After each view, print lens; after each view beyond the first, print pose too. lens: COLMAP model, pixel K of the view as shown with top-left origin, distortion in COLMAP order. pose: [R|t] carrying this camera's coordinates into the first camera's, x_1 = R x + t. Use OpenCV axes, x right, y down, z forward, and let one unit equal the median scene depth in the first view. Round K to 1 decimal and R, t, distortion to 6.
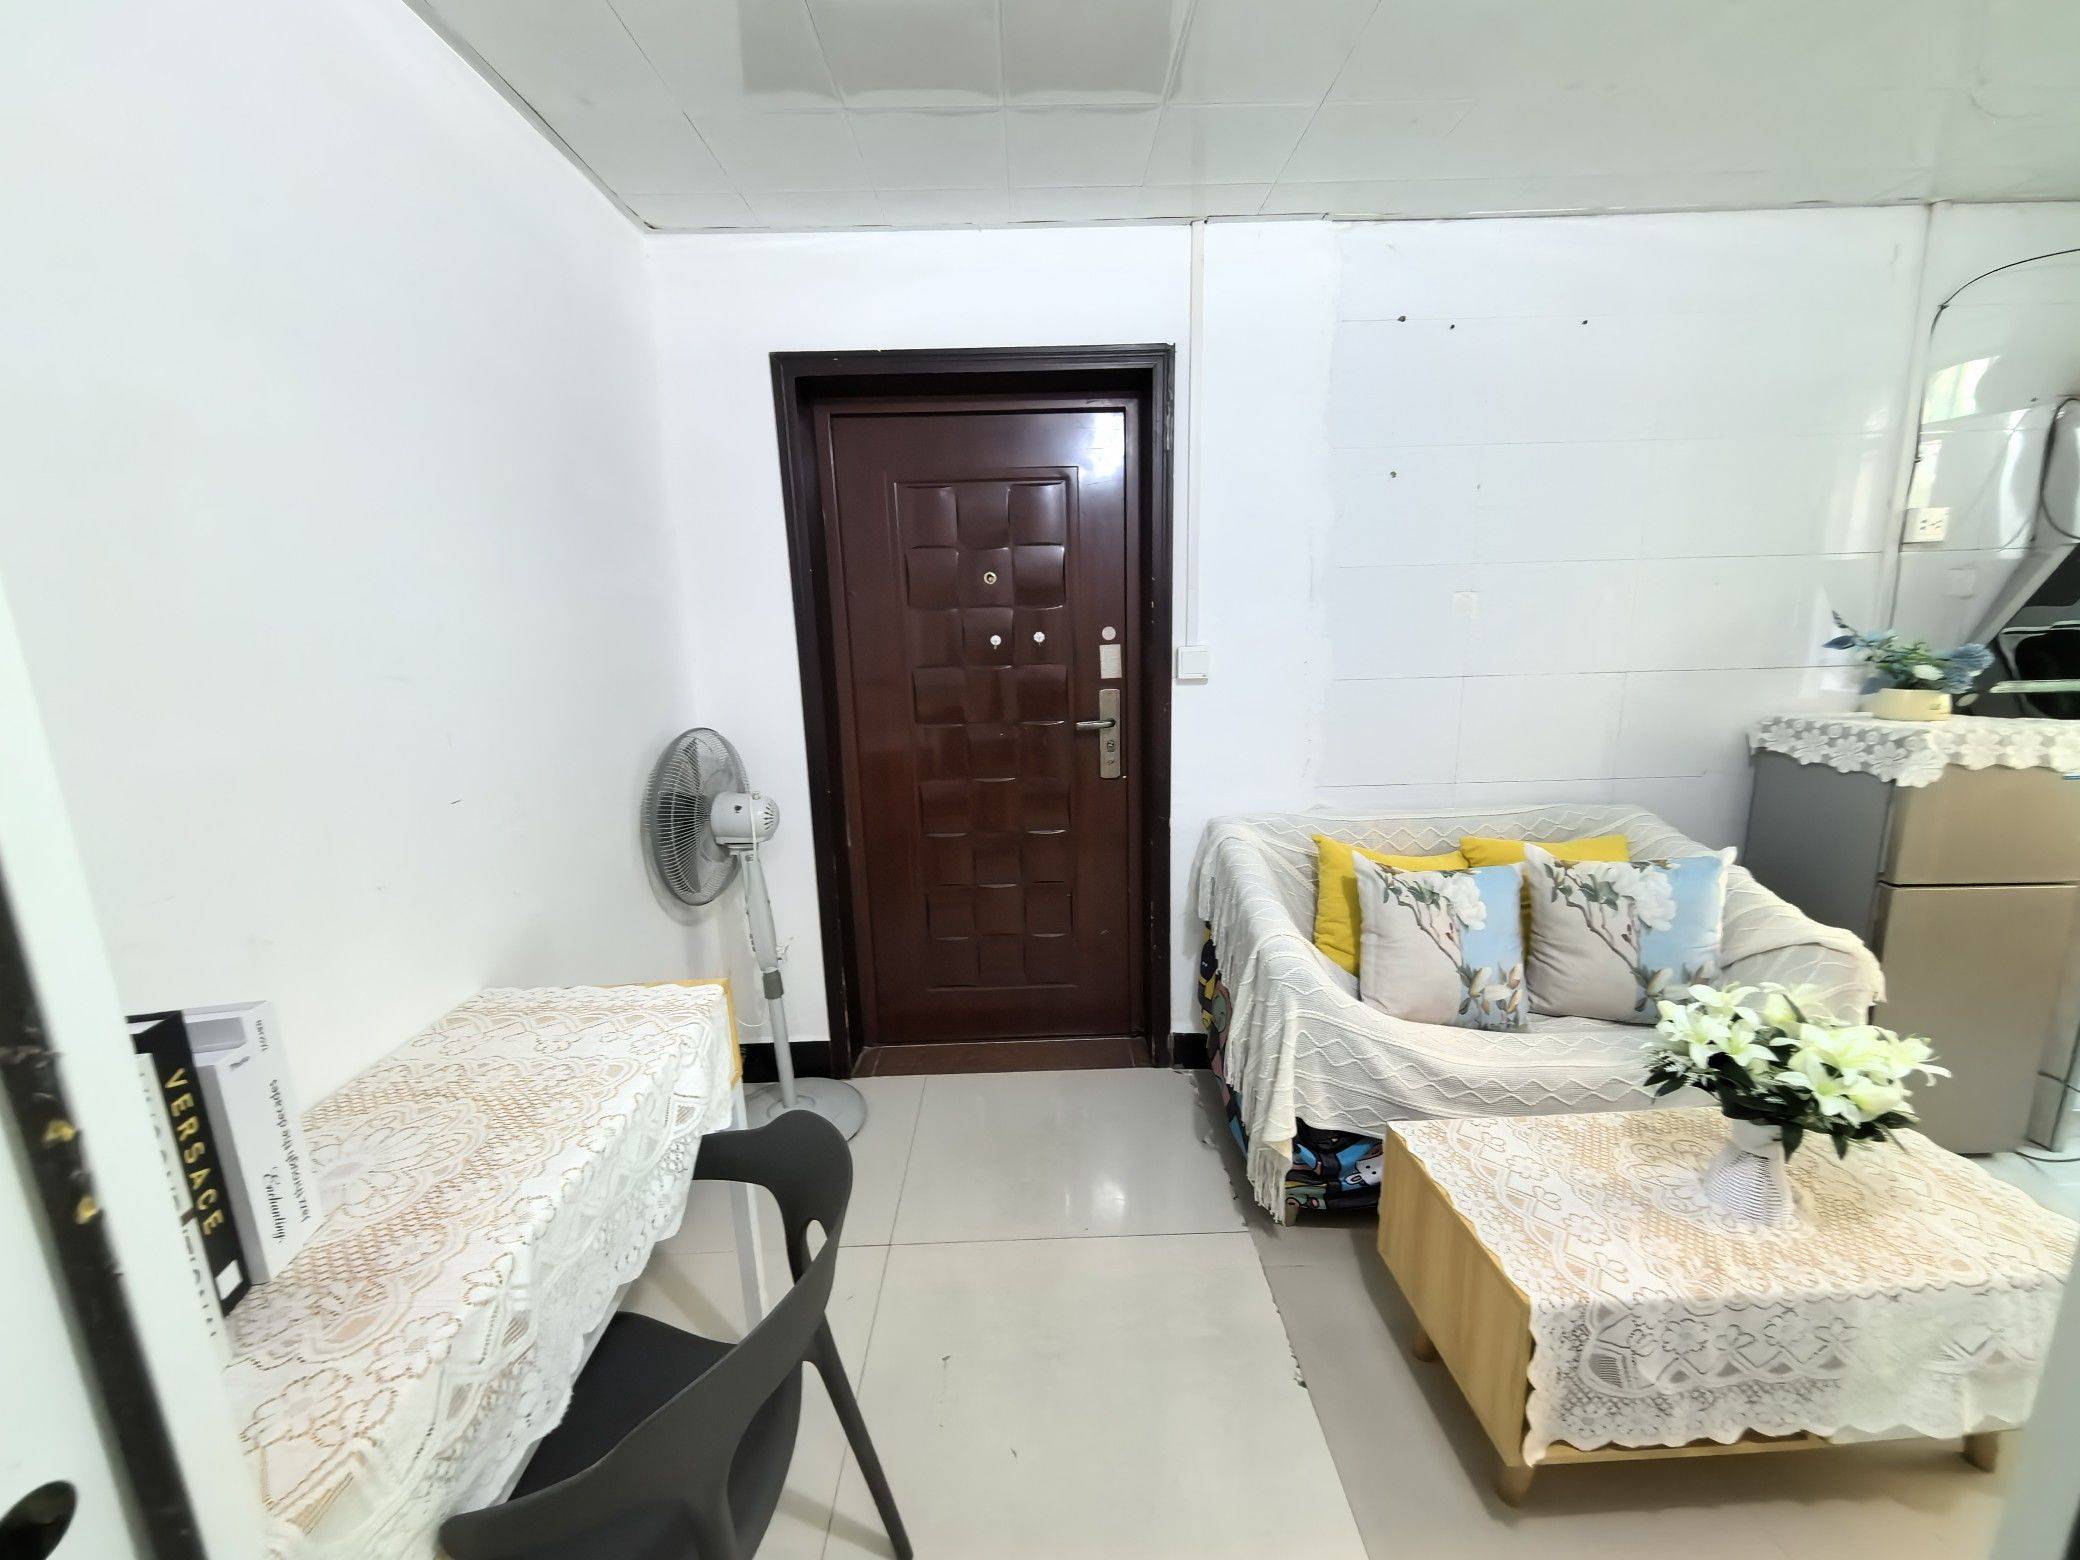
lens RADIAL K [[822.1, 0, 1033.6], [0, 822.1, 784.3], [0, 0, 1]] dist [0.002418, -0.000304]
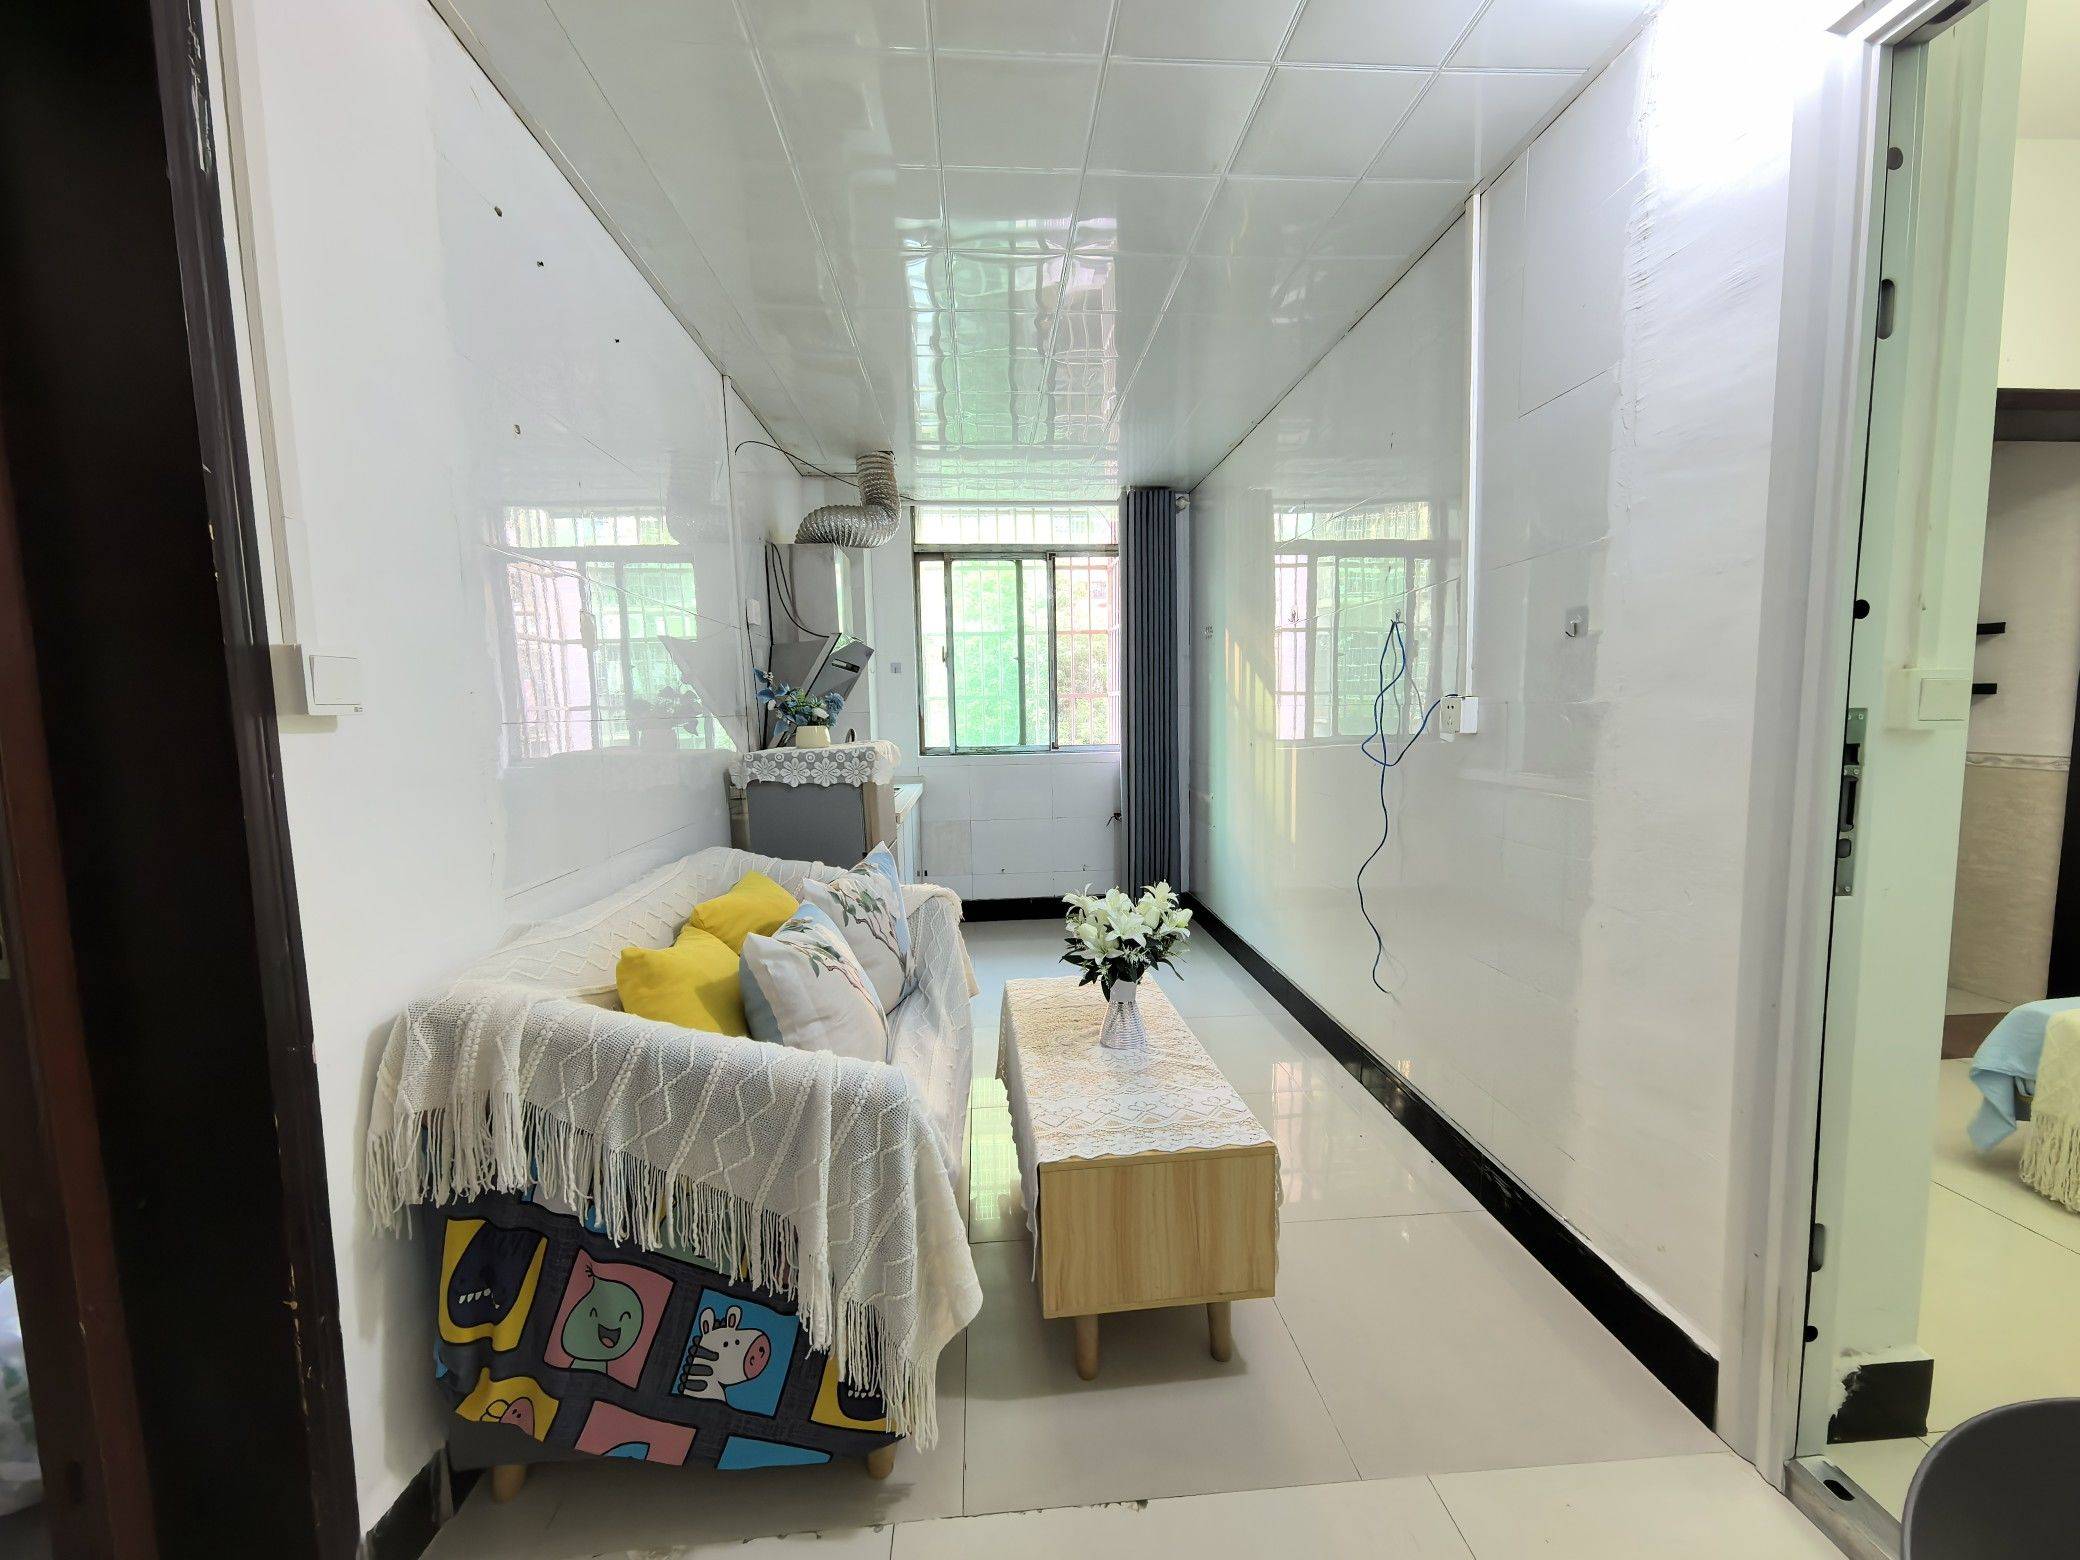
lens RADIAL K [[822.1, 0, 1046.0], [0, 822.1, 786.9], [0, 0, 1]] dist [0.002418, -0.000304]
pose [[-0.076728, -0.066106, 0.994858, -0.331922], [0.225856, 0.970710, 0.081921, -0.042215], [-0.971134, 0.230980, -0.059550, 0.742266]]
